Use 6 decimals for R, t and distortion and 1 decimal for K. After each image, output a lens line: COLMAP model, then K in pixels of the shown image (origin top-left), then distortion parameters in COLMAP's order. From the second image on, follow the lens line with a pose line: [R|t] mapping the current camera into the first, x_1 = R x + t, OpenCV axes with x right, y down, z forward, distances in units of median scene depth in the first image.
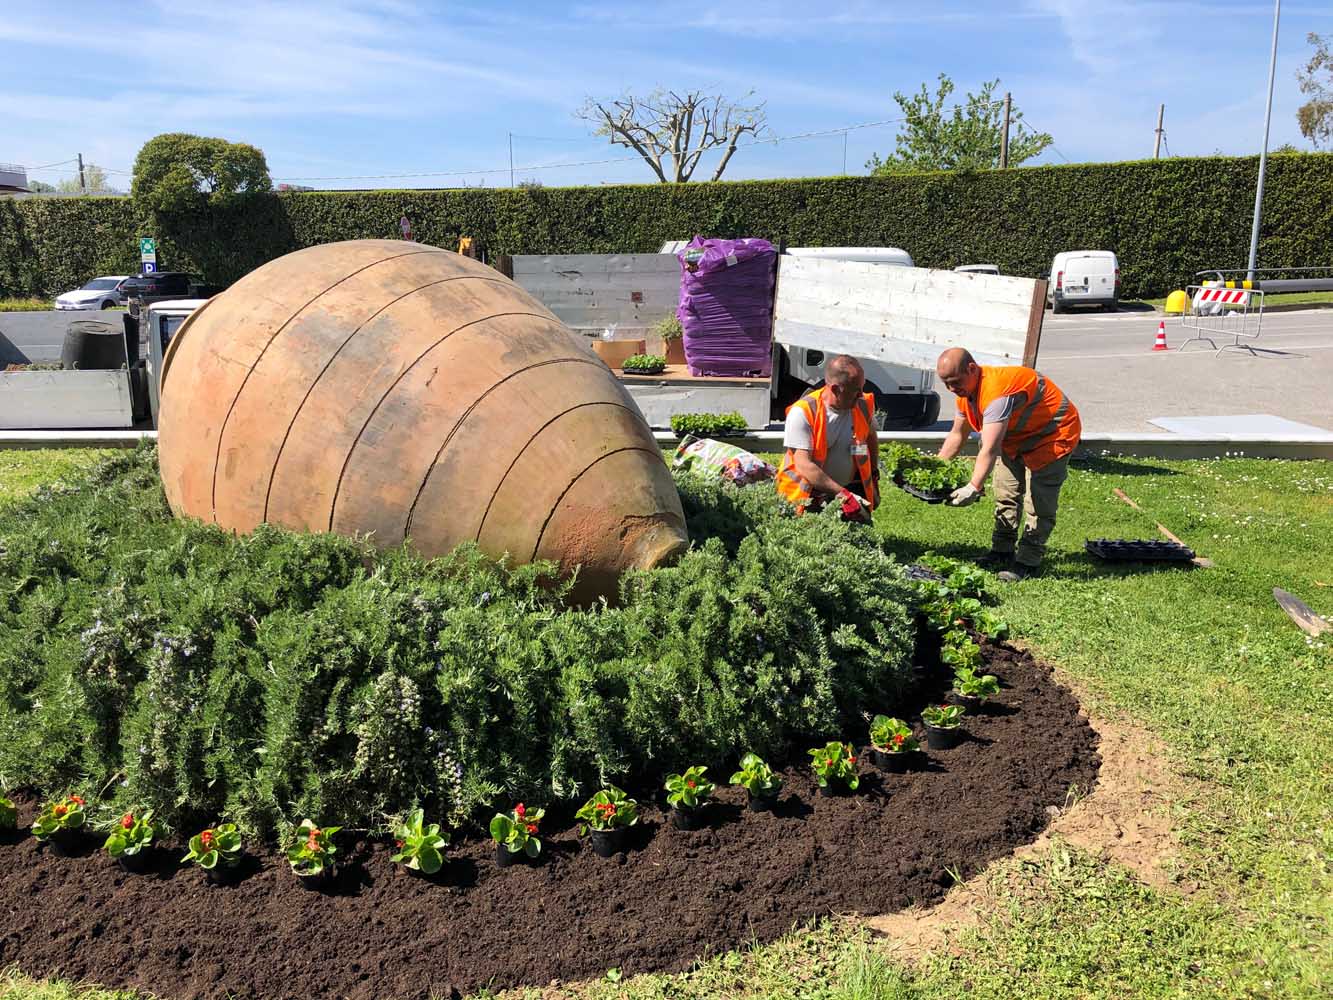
lens RADIAL K [[1049.9, 0, 666.5], [0, 1049.9, 500.0], [0, 0, 1]] dist [0.031119, 0.005652]
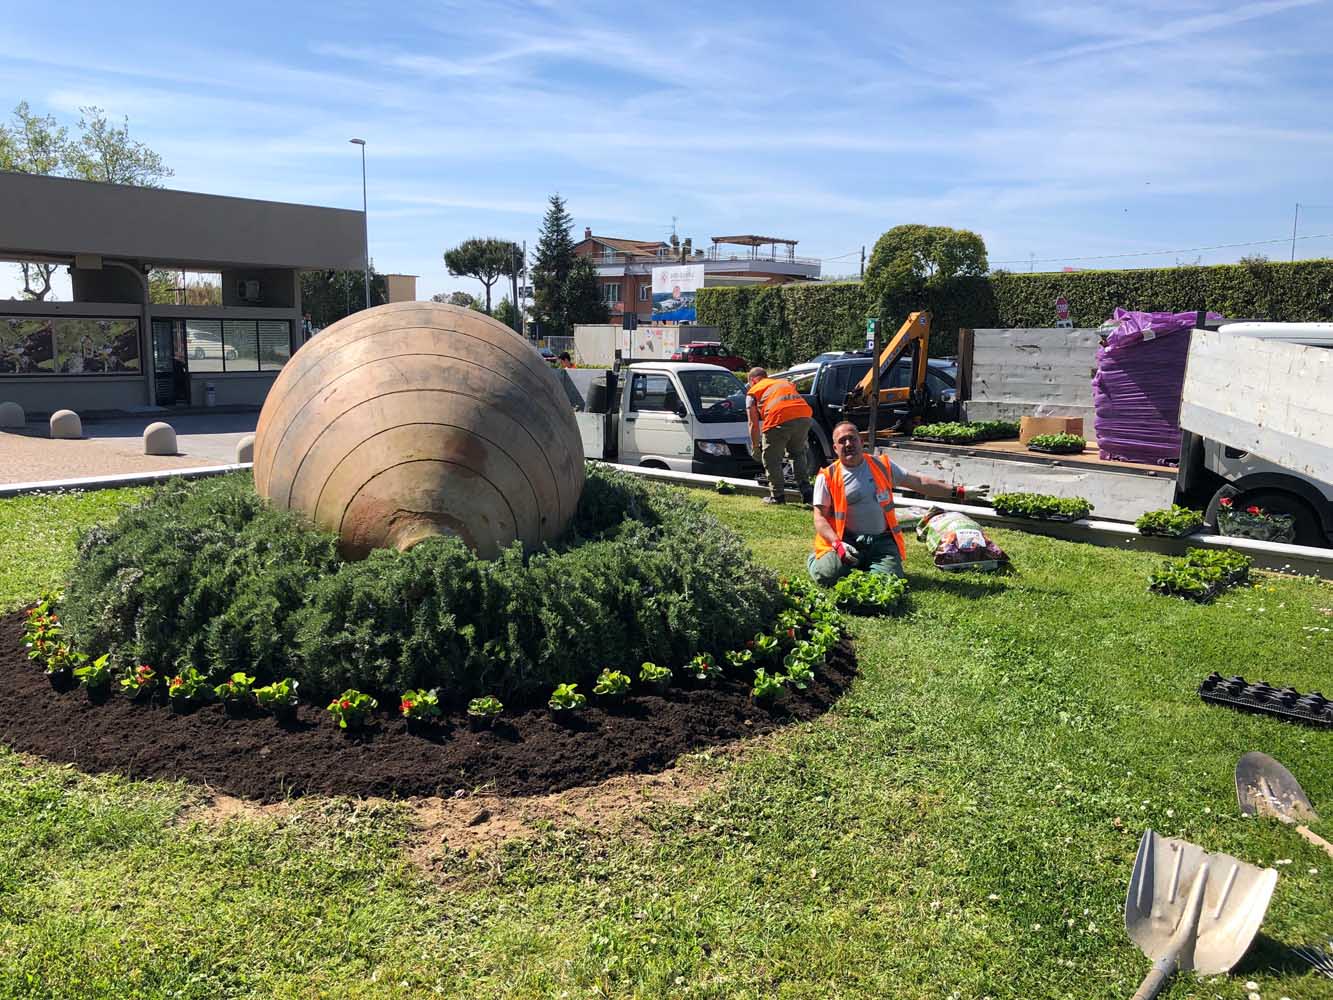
lens RADIAL K [[1049.9, 0, 666.5], [0, 1049.9, 500.0], [0, 0, 1]] dist [0.031119, 0.005652]
pose [[0.809003, 0.109731, -0.577471, 0.262345], [-0.151326, 0.988187, -0.024223, -0.003741], [0.567992, 0.106982, 0.816052, 0.041617]]
